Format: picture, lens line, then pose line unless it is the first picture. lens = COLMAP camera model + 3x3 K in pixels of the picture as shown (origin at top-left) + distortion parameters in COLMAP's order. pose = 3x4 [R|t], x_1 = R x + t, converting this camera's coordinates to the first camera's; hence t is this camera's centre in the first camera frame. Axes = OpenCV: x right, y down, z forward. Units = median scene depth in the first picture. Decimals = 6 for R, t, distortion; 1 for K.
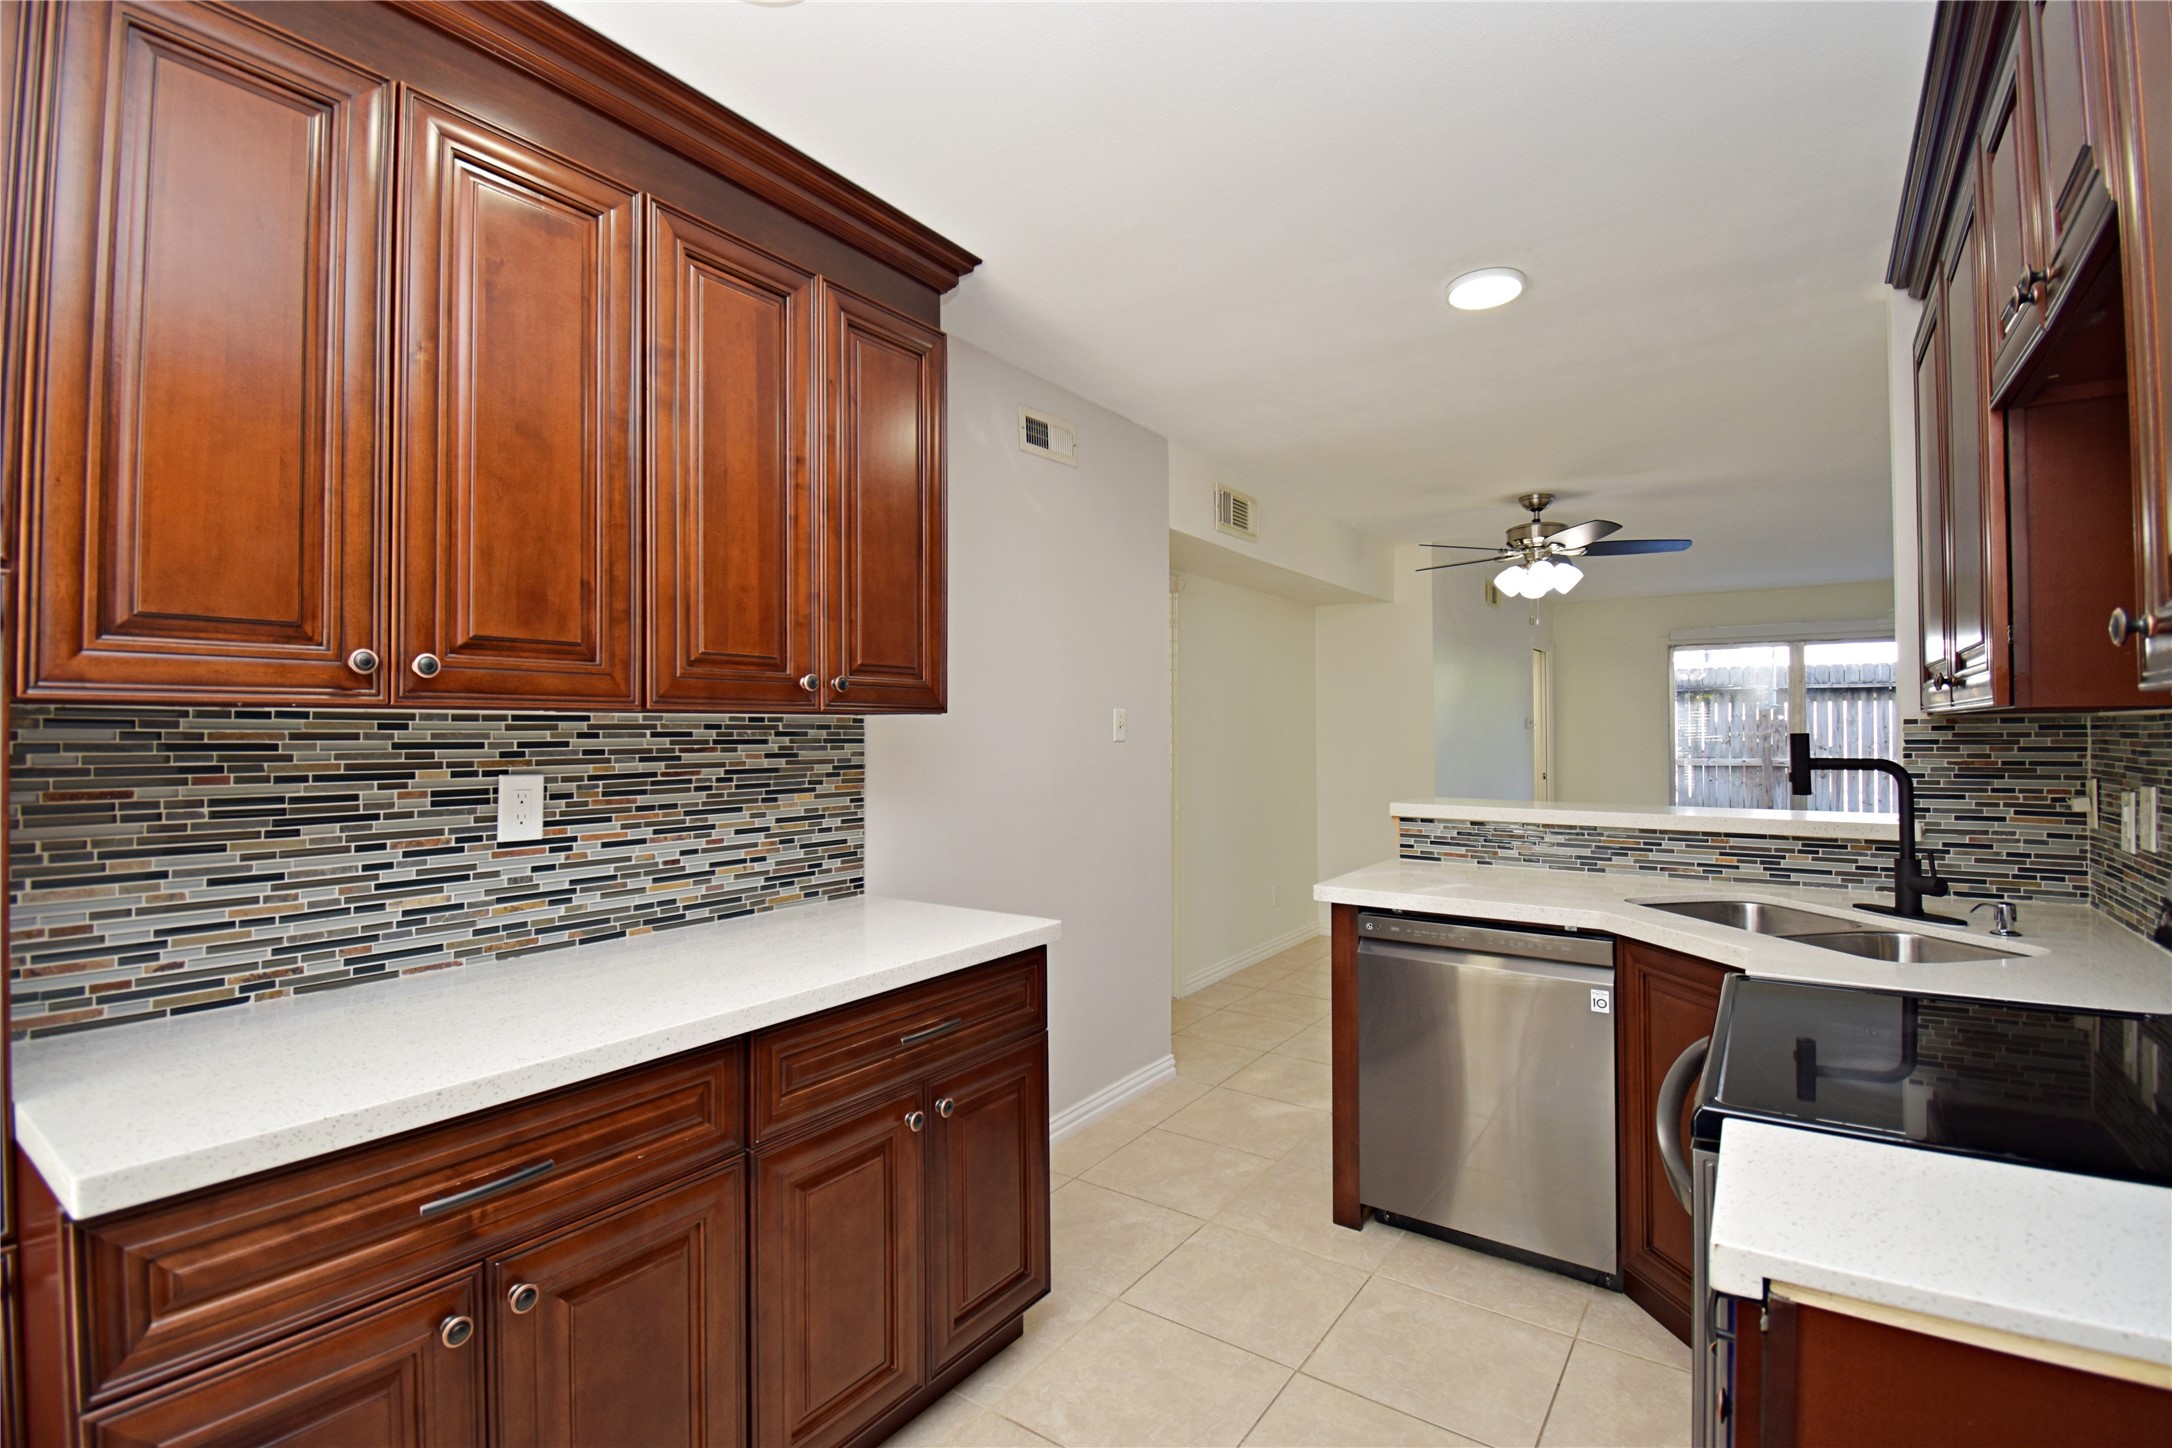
lens RADIAL K [[982.4, 0, 1083.4], [0, 982.4, 715.8], [0, 0, 1]] dist [0.005465, -0.002821]
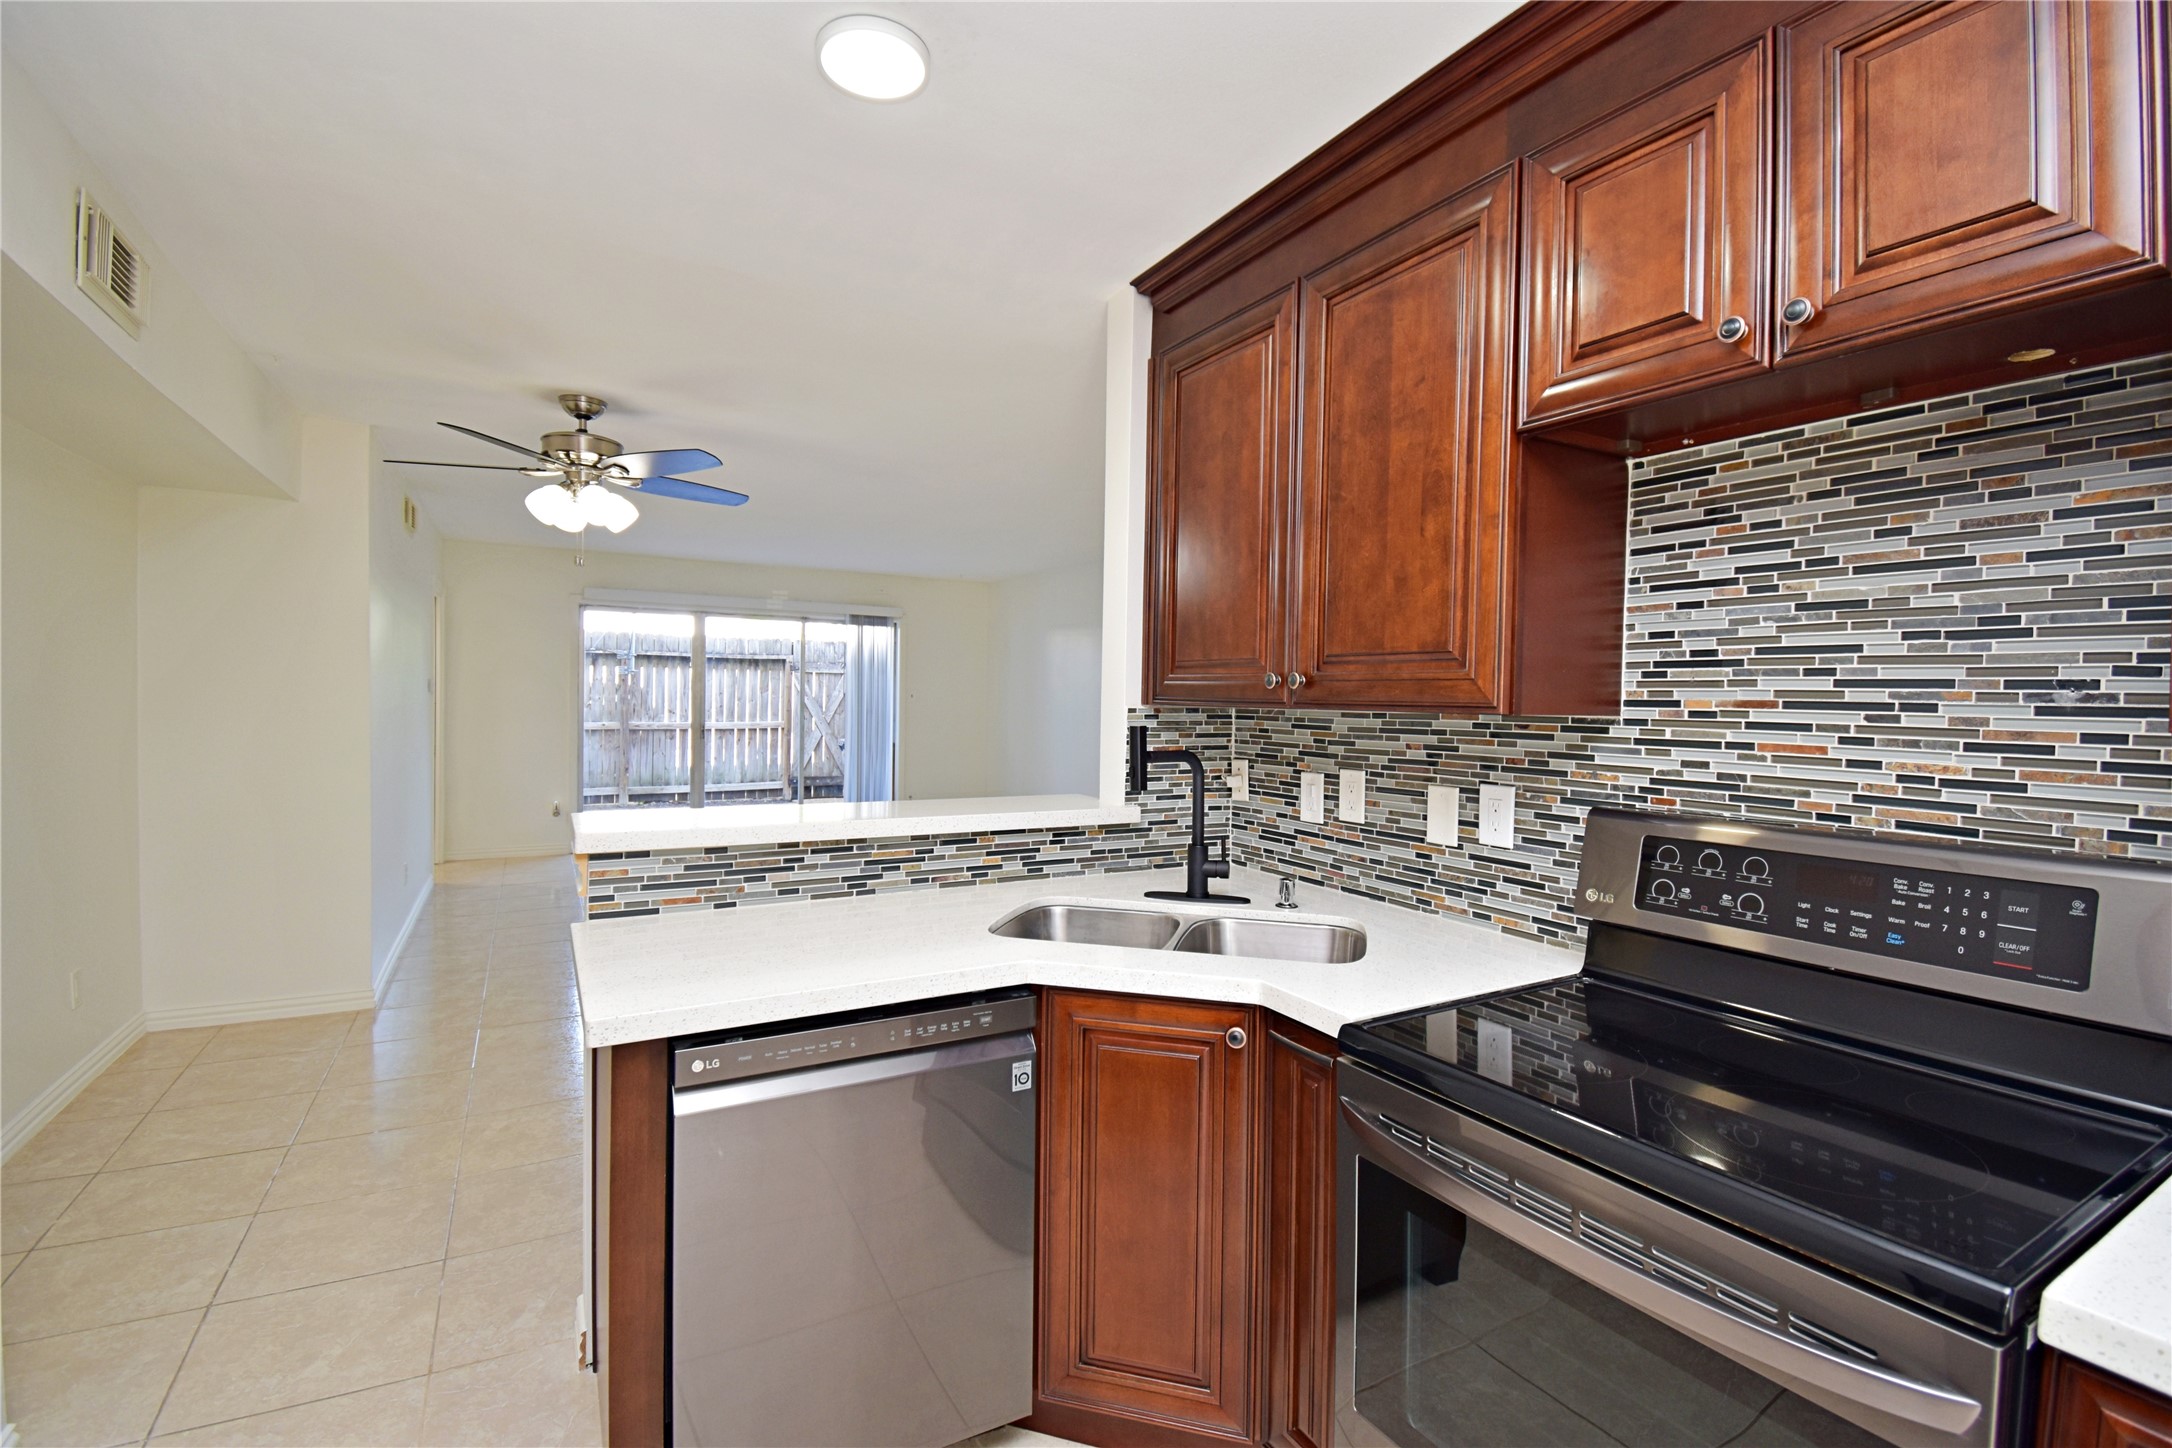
lens RADIAL K [[982.4, 0, 1104.7], [0, 982.4, 715.1], [0, 0, 1]] dist [0.005465, -0.002821]
pose [[0.419666, -0.005981, 0.907659, -0.120197], [-0.032312, 0.999246, 0.021525, -0.009684], [-0.907103, -0.038362, 0.419156, 0.511900]]
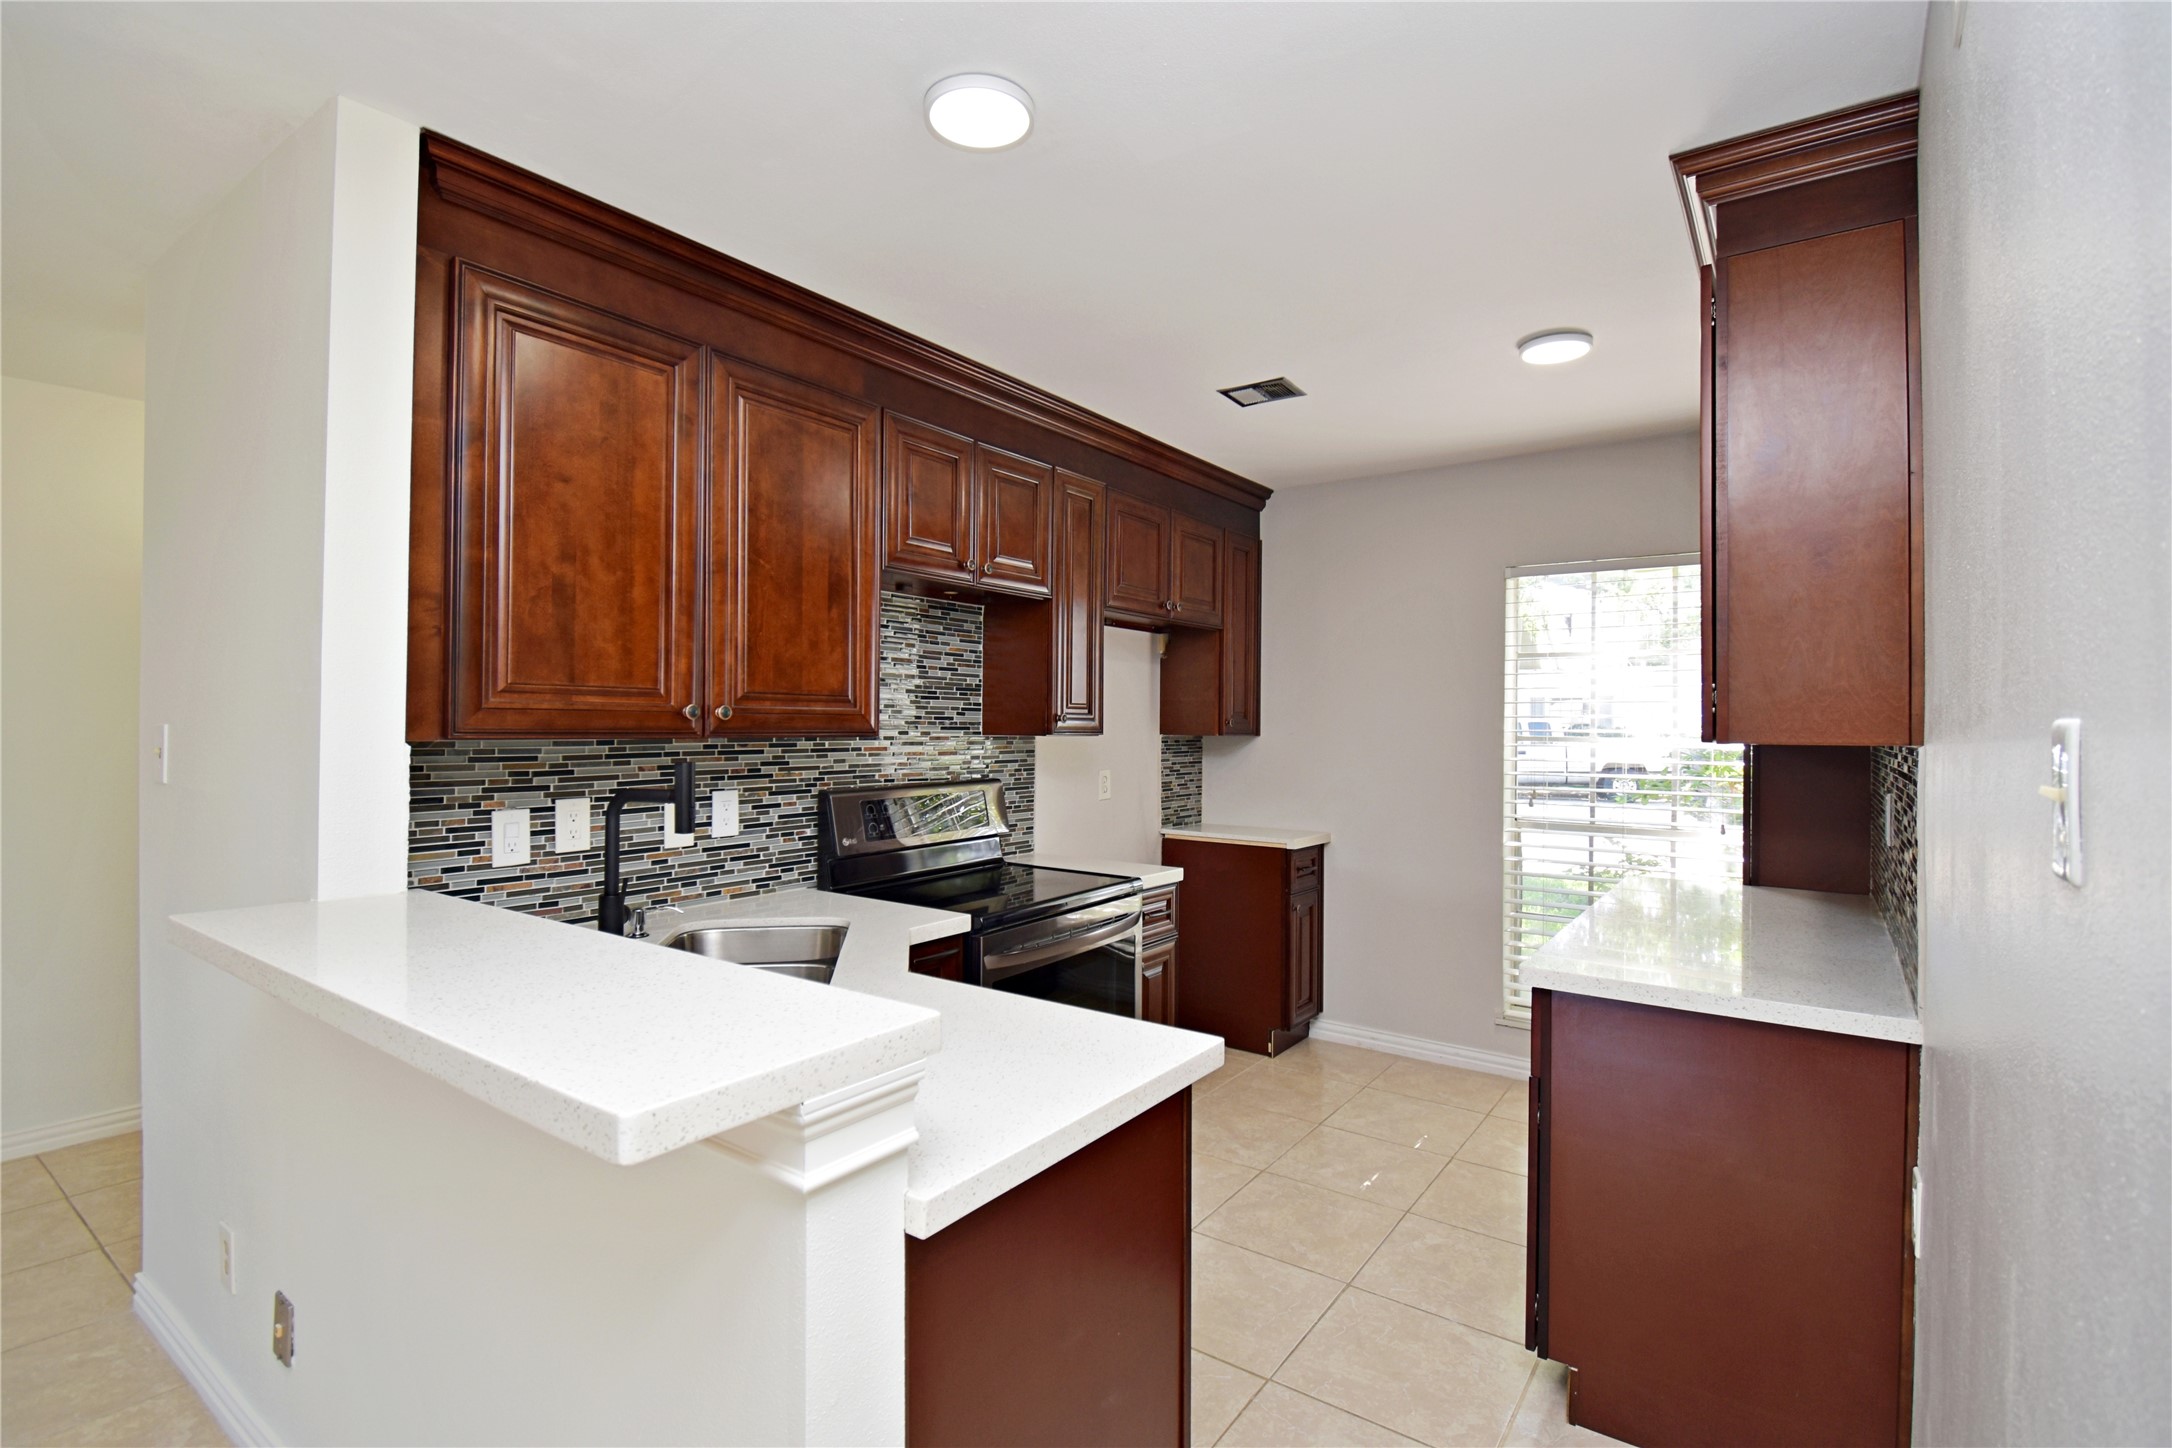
lens RADIAL K [[982.4, 0, 1093.0], [0, 982.4, 716.8], [0, 0, 1]] dist [0.005465, -0.002821]
pose [[-0.999952, -0.004230, 0.008832, 0.301053], [-0.004420, 0.999758, -0.021544, -0.004717], [-0.008739, -0.021582, -0.999729, 1.536639]]
